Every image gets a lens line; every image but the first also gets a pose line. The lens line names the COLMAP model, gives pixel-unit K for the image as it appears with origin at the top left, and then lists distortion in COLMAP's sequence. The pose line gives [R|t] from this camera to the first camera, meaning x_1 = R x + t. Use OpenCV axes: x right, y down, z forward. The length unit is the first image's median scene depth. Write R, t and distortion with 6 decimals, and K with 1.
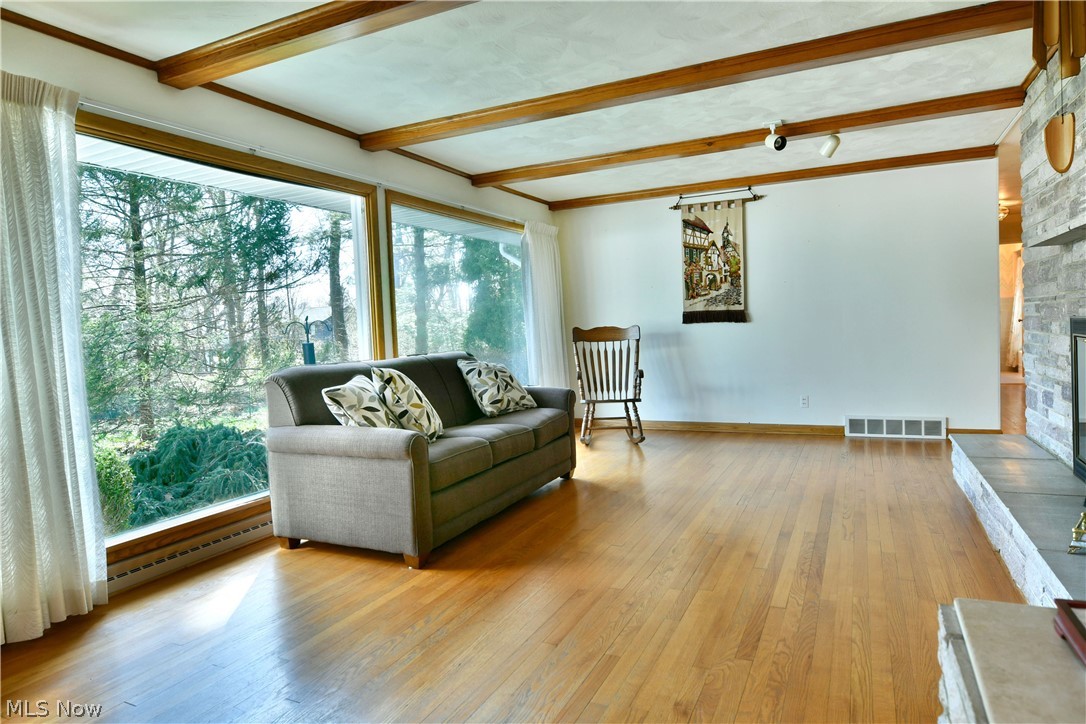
lens RADIAL K [[656.3, 0, 536.3], [0, 656.3, 358.9], [0, 0, 1]] dist [-0.008521, -0.008156]
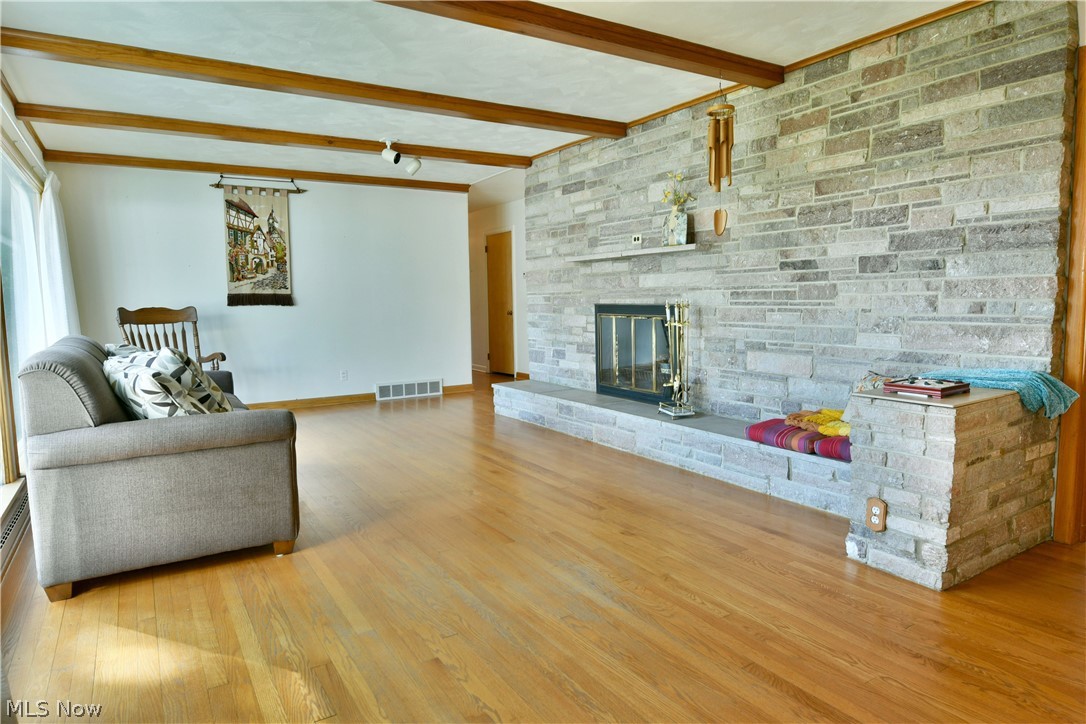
lens RADIAL K [[656.3, 0, 537.1], [0, 656.3, 358.6], [0, 0, 1]] dist [-0.008521, -0.008156]
pose [[0.532396, -0.046541, 0.845215, -0.377980], [0.034911, 0.998845, 0.033010, 0.009204], [-0.845775, 0.011933, 0.533406, 0.090644]]
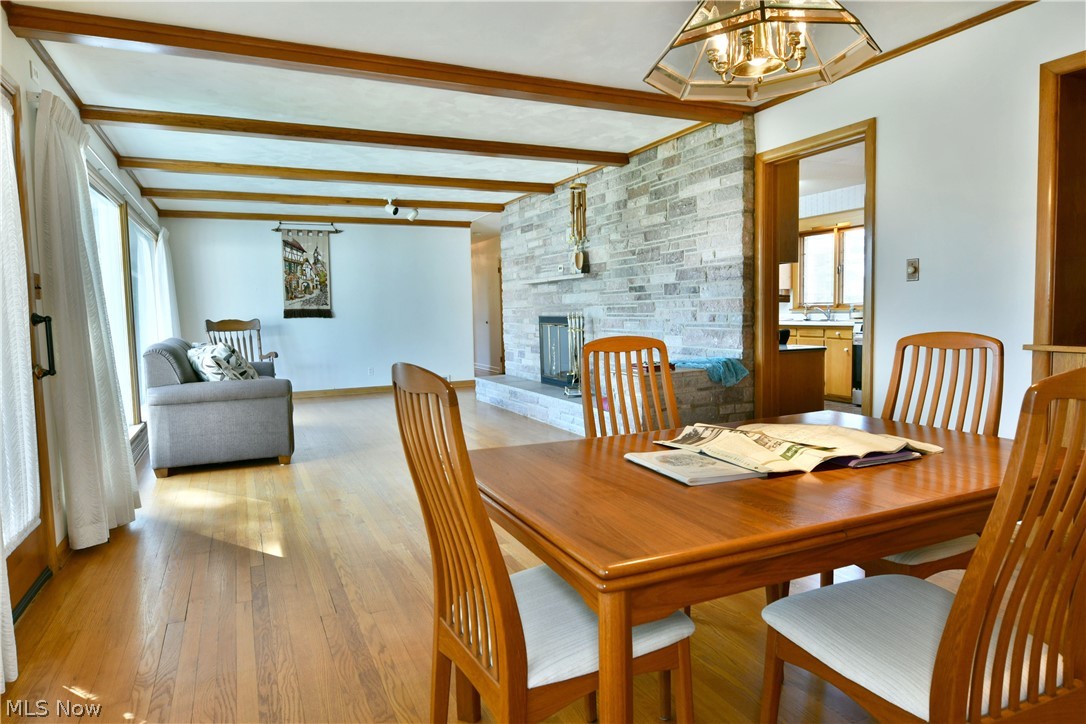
lens RADIAL K [[656.3, 0, 537.8], [0, 656.3, 358.2], [0, 0, 1]] dist [-0.008521, -0.008156]
pose [[0.631543, -0.030002, 0.774760, -0.502075], [0.032664, 0.999393, 0.012075, 0.028946], [-0.774653, 0.017680, 0.632140, -0.242960]]
